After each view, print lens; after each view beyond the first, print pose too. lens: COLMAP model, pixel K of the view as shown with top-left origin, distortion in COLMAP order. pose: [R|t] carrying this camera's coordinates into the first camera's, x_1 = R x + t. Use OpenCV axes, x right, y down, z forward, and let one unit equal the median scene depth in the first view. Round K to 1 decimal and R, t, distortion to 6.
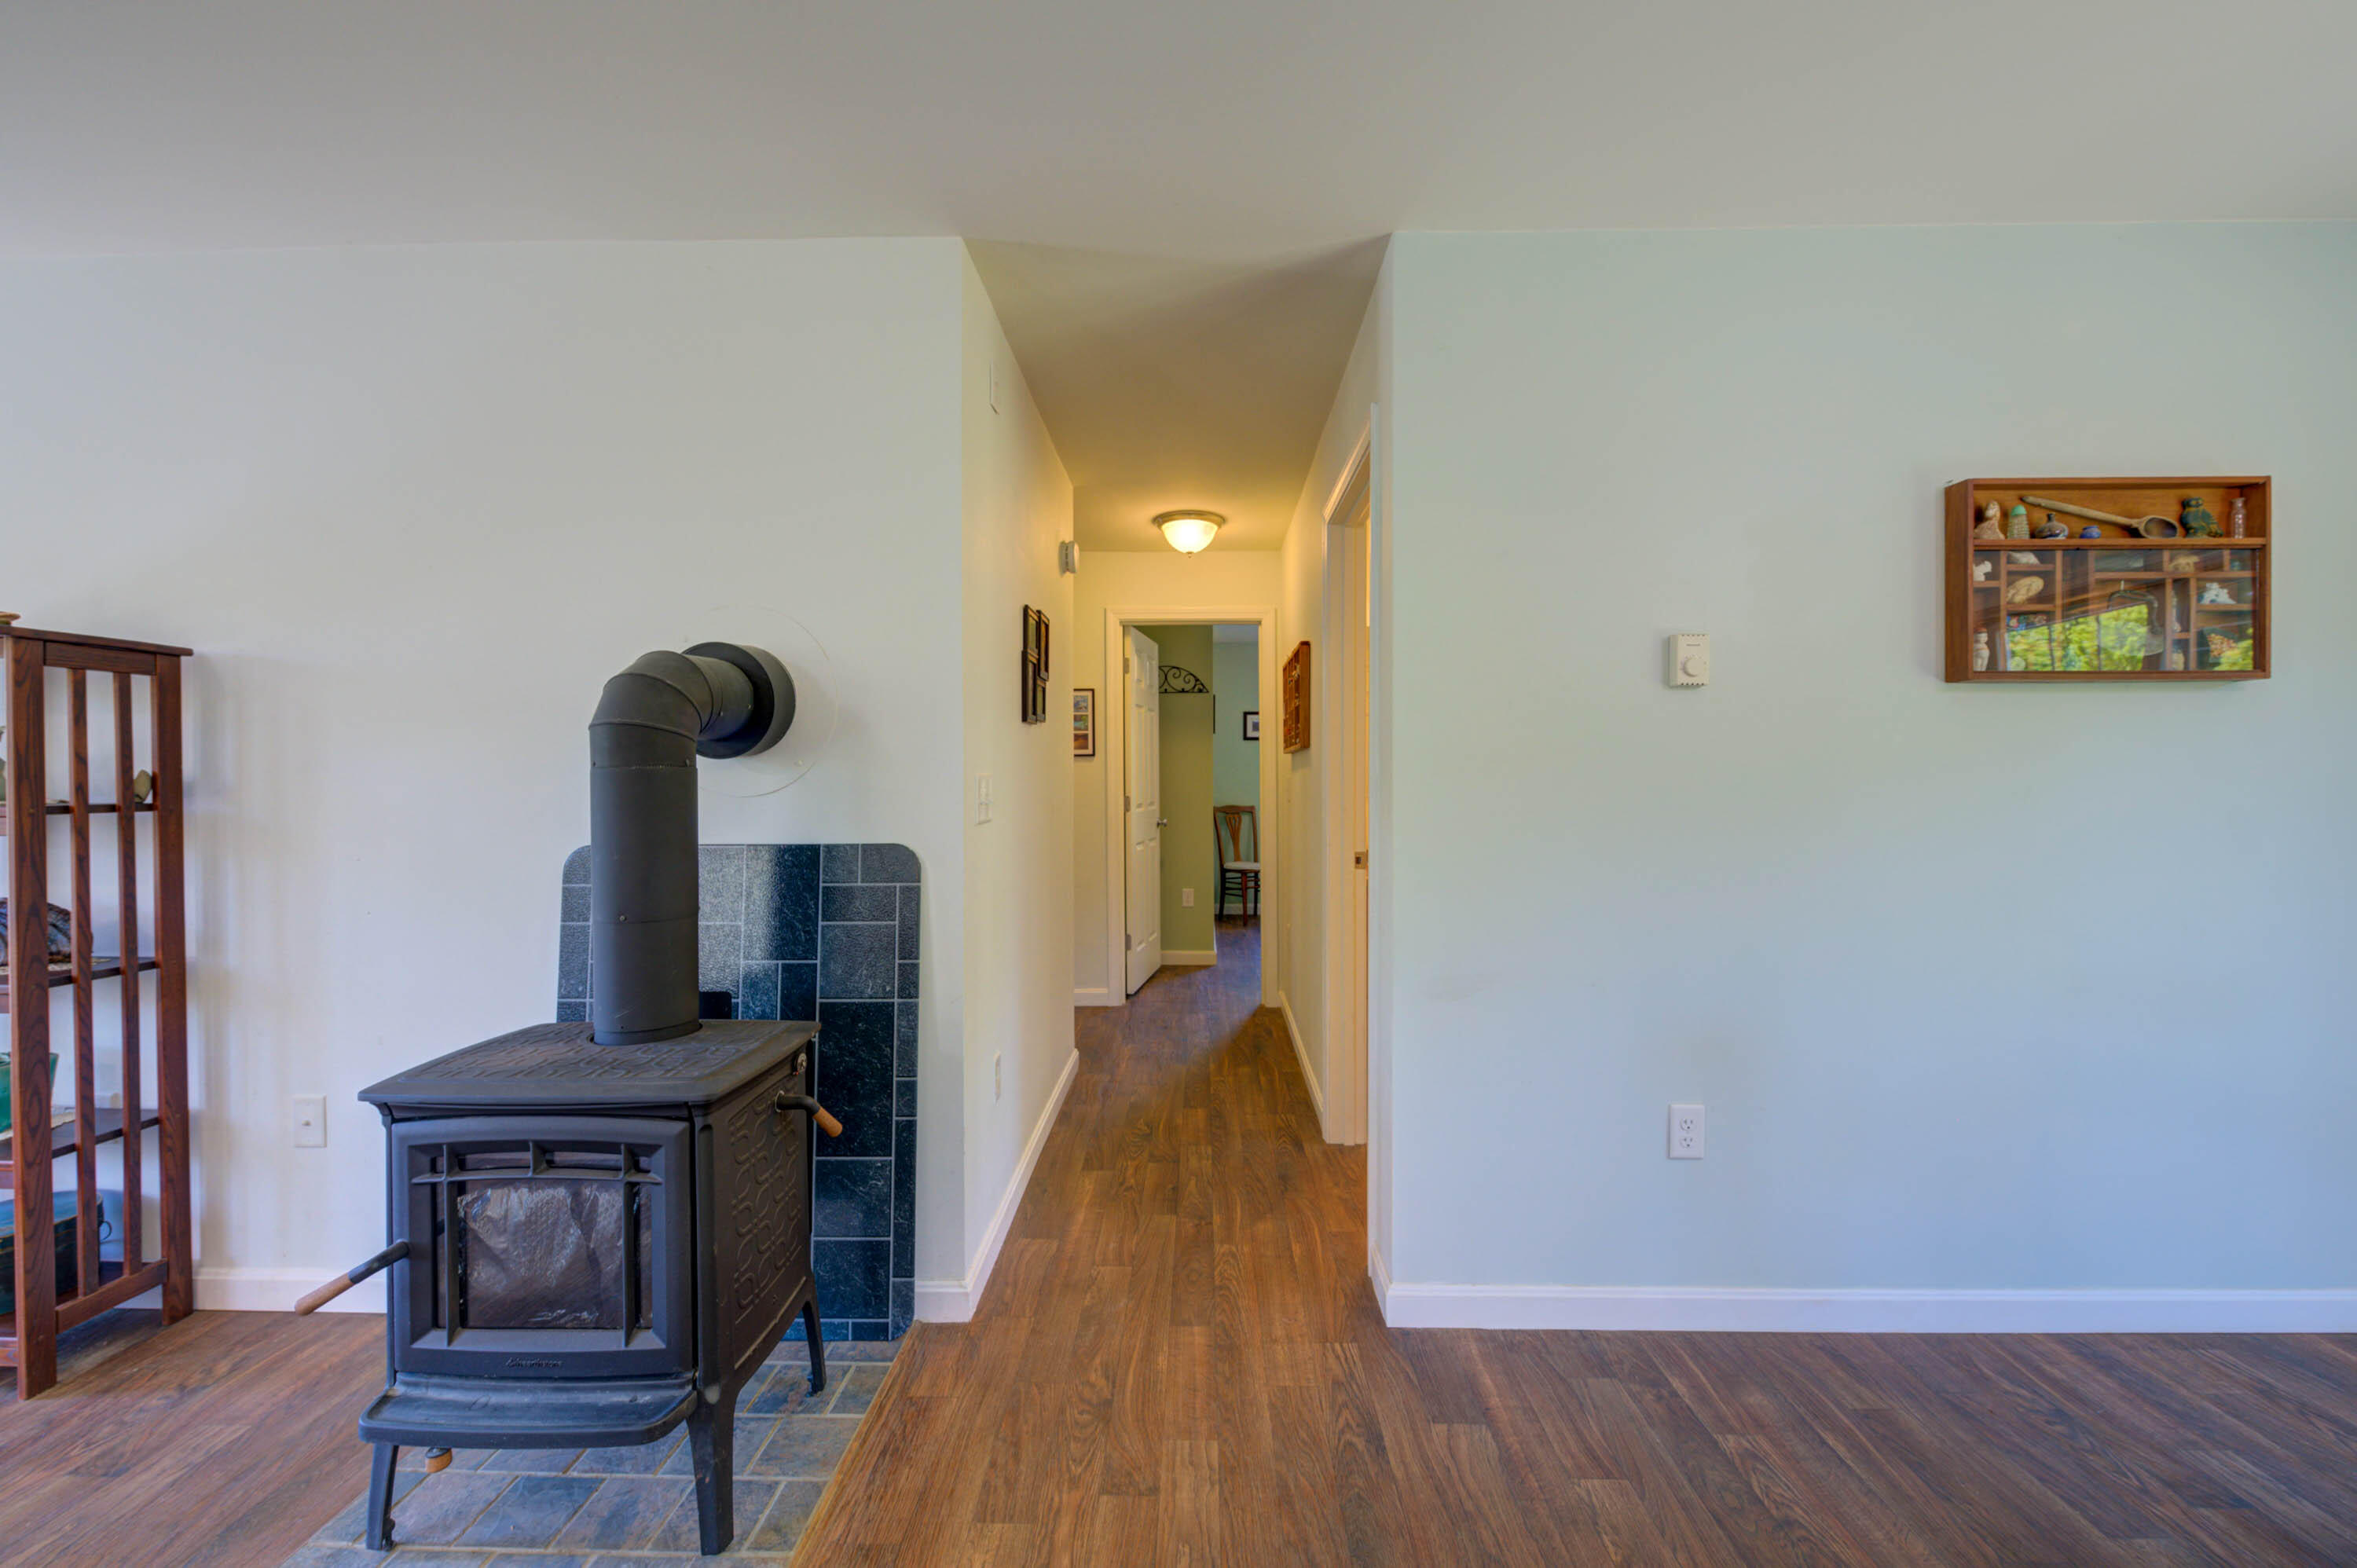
lens RADIAL K [[928.4, 0, 1178.0], [0, 928.4, 780.2], [0, 0, 1]] dist [-0.001357, -0.002648]
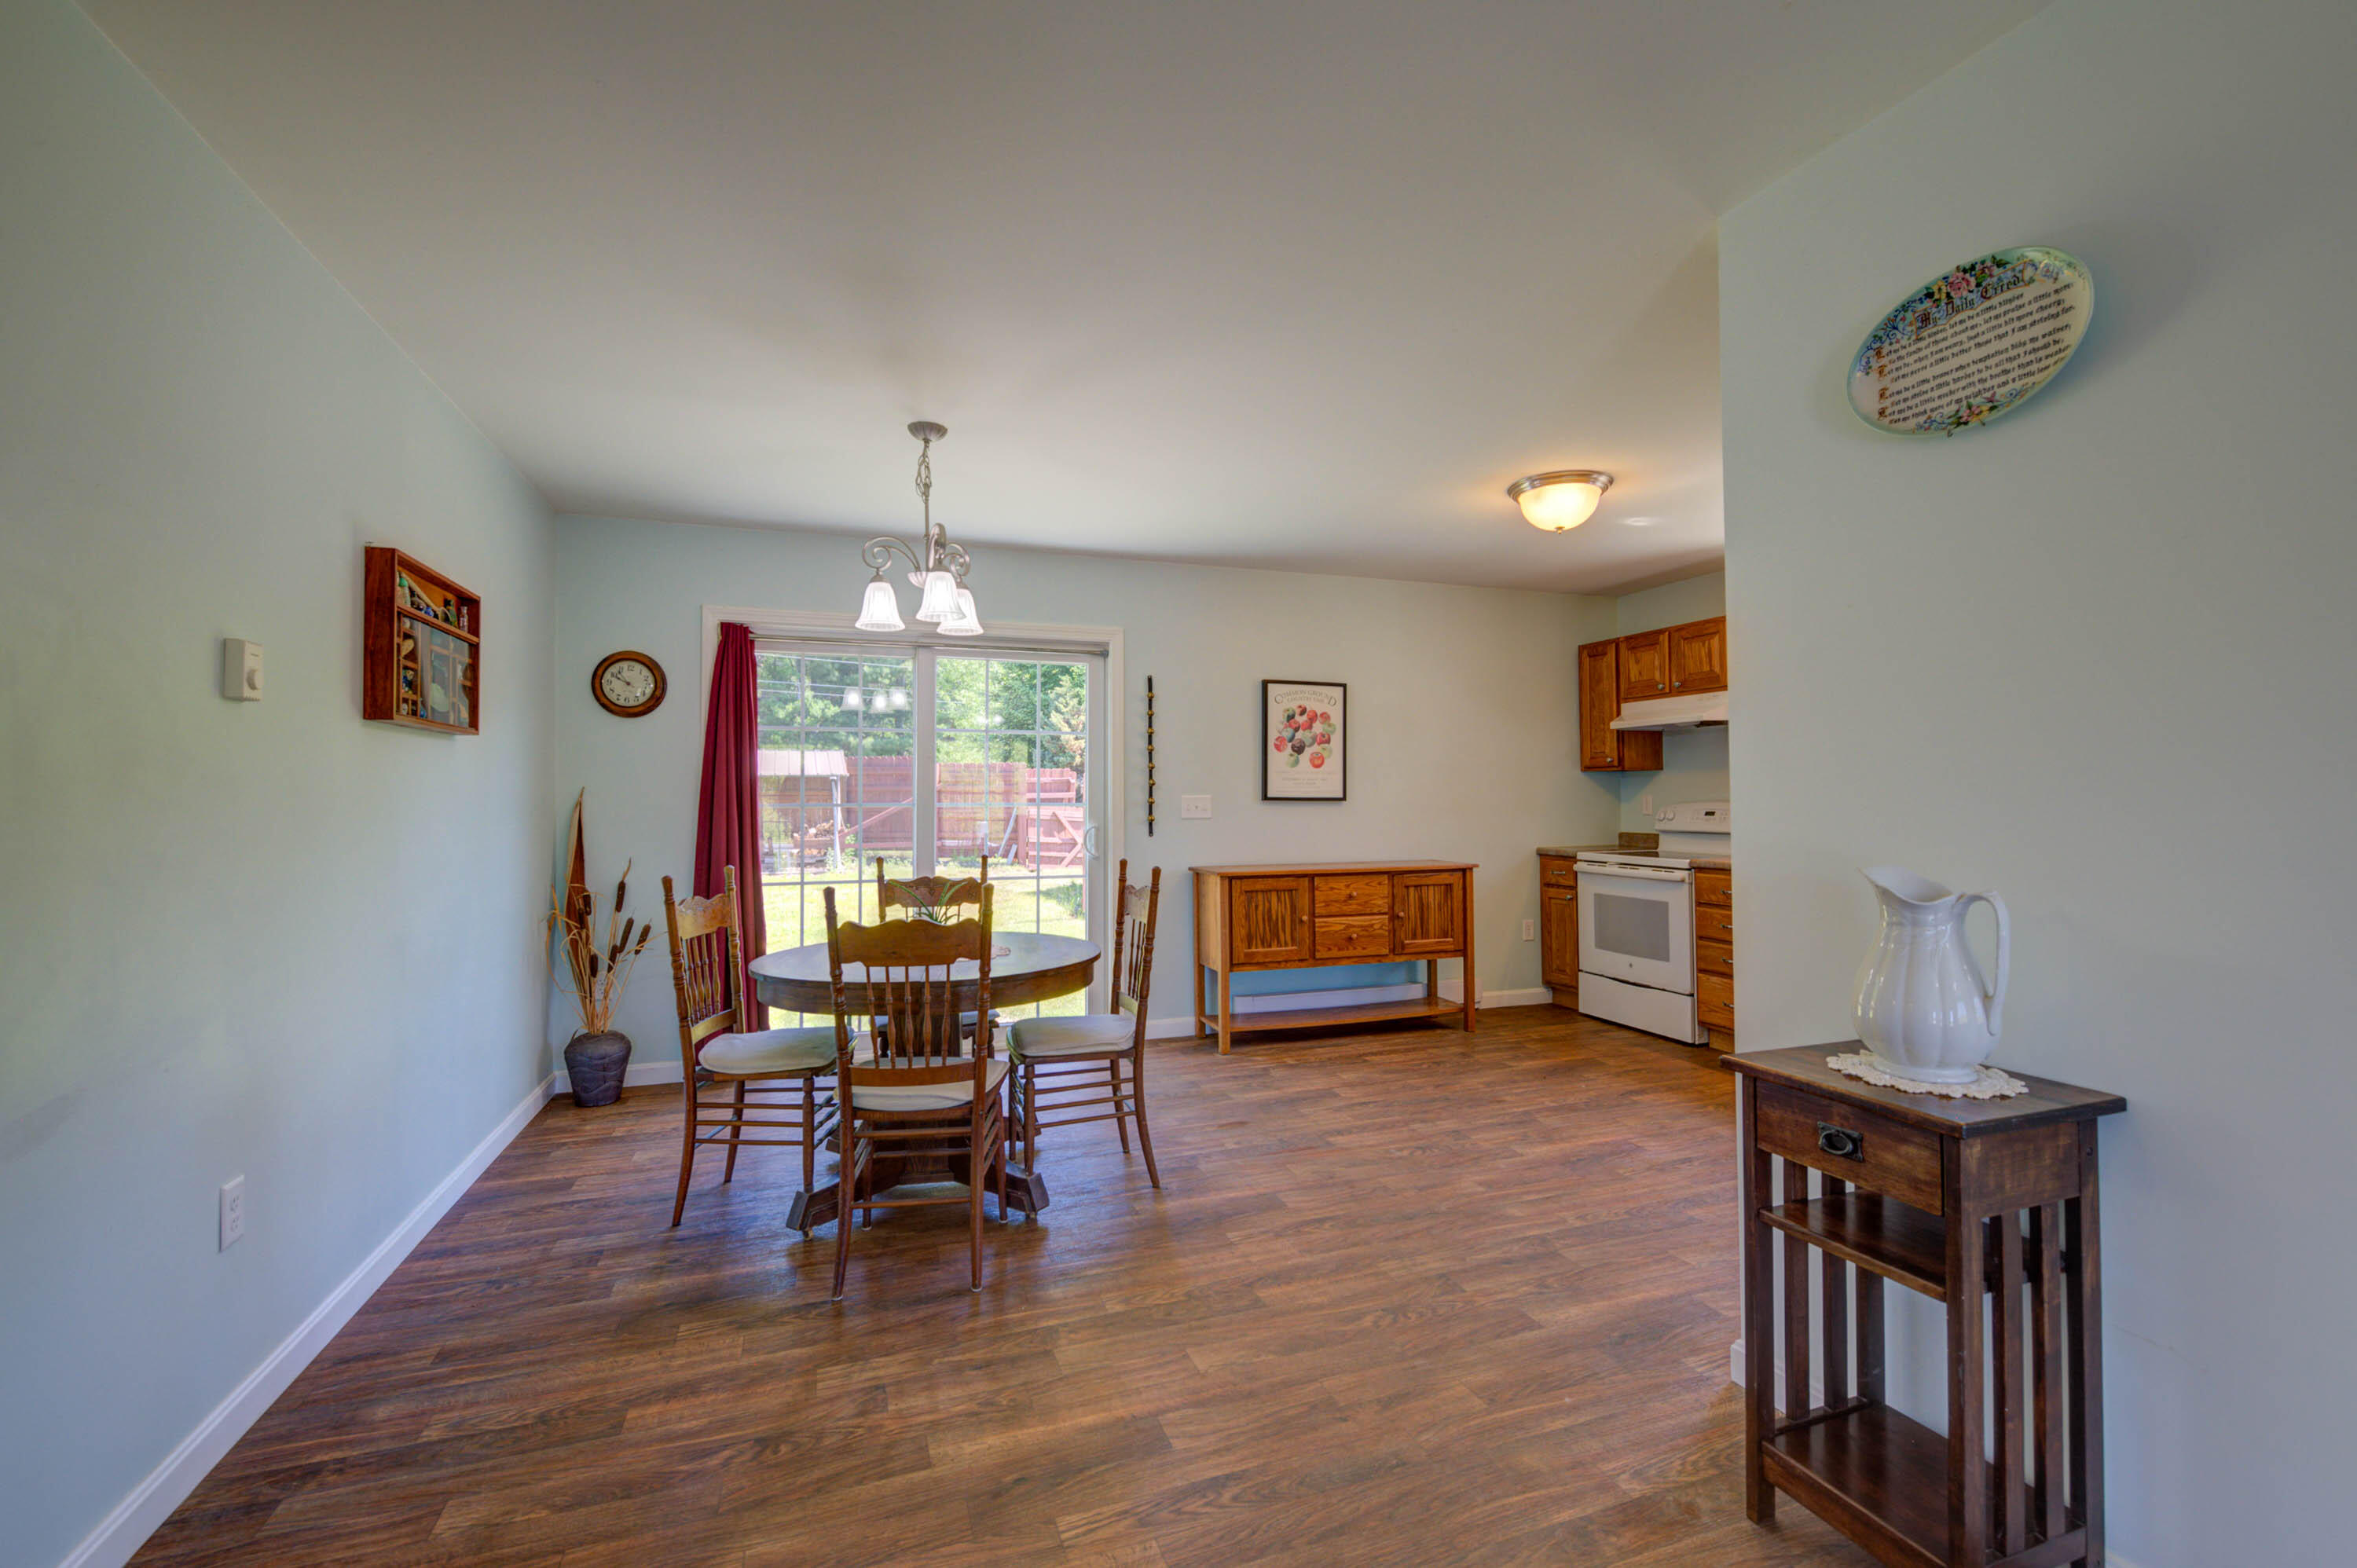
lens RADIAL K [[982.0, 0, 1178.9], [0, 982.0, 779.1], [0, 0, 1]] dist [-0.001722, -0.000140]
pose [[-0.359063, 0.023449, 0.933019, -0.649731], [0.007210, 0.999724, -0.022351, 0.000678], [-0.933285, -0.001298, -0.359133, 0.514808]]
